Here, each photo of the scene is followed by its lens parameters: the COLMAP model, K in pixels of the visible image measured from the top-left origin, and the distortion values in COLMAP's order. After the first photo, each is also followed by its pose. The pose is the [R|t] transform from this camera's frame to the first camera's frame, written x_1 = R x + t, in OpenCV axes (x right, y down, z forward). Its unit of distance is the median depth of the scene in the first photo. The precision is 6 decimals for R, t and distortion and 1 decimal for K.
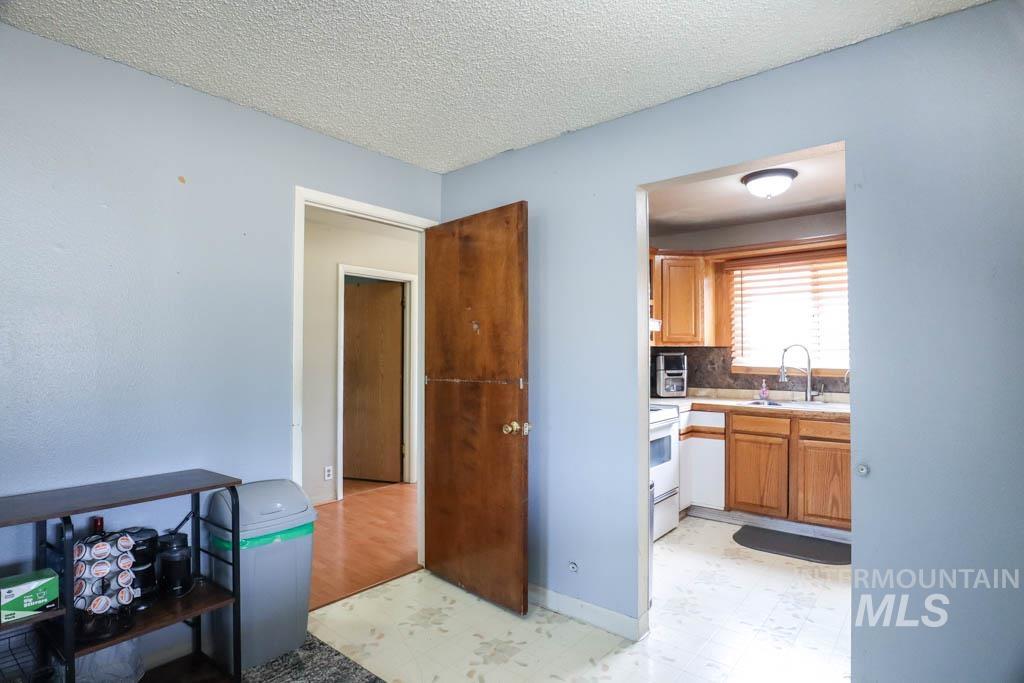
lens RADIAL K [[520.8, 0, 516.1], [0, 520.8, 347.4], [0, 0, 1]] dist [-0.046289, 0.011780]
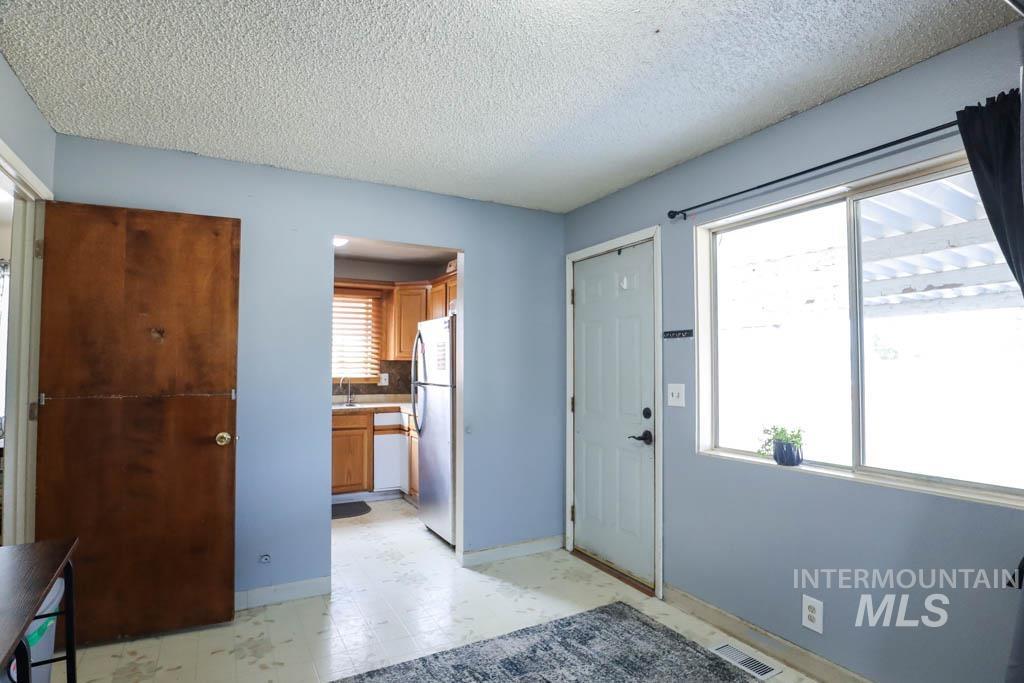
lens RADIAL K [[520.8, 0, 511.7], [0, 520.8, 346.1], [0, 0, 1]] dist [-0.046289, 0.011780]
pose [[0.361016, 0.037768, 0.931794, -0.501884], [-0.014635, 0.999286, -0.034834, 0.000721], [-0.932445, -0.001061, 0.361311, 0.076788]]
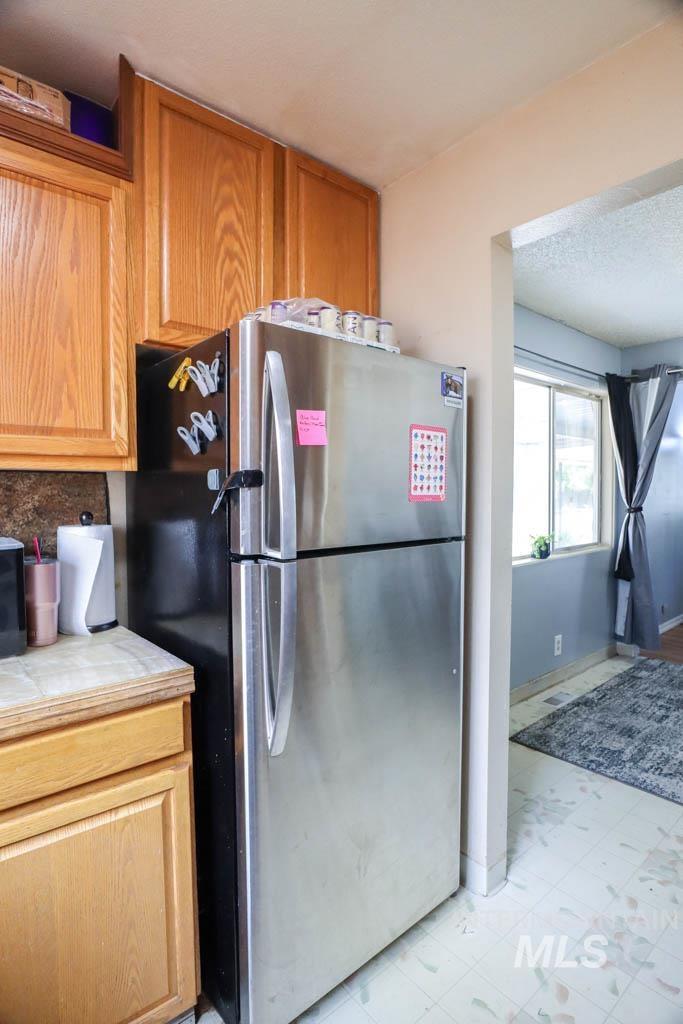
lens RADIAL K [[520.8, 0, 315.7], [0, 520.8, 522.5], [0, 0, 1]] dist [-0.046289, 0.011780]
pose [[-0.979625, 0.002289, 0.200824, 0.389566], [0.009534, 0.999338, 0.035114, 0.016970], [-0.200610, 0.036313, -0.978998, 0.943467]]
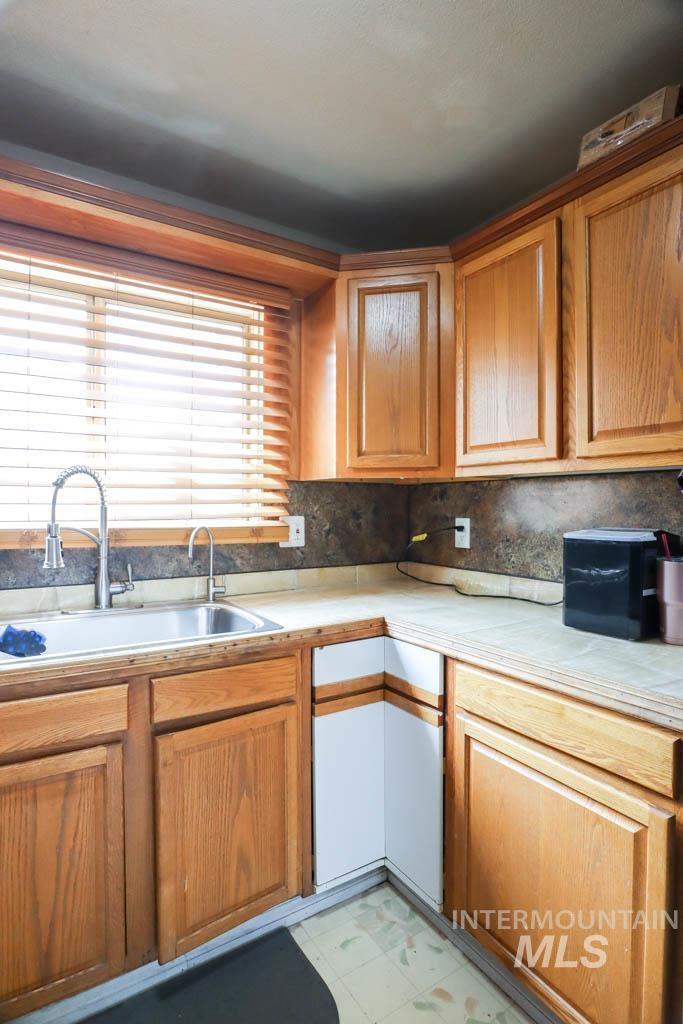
lens RADIAL K [[520.8, 0, 340.2], [0, 520.8, 515.7], [0, 0, 1]] dist [-0.046289, 0.011780]
pose [[0.298305, -0.016368, 0.954330, 0.253142], [-0.013662, 0.999677, 0.021417, 0.020233], [-0.954373, -0.019427, 0.297985, 0.762207]]
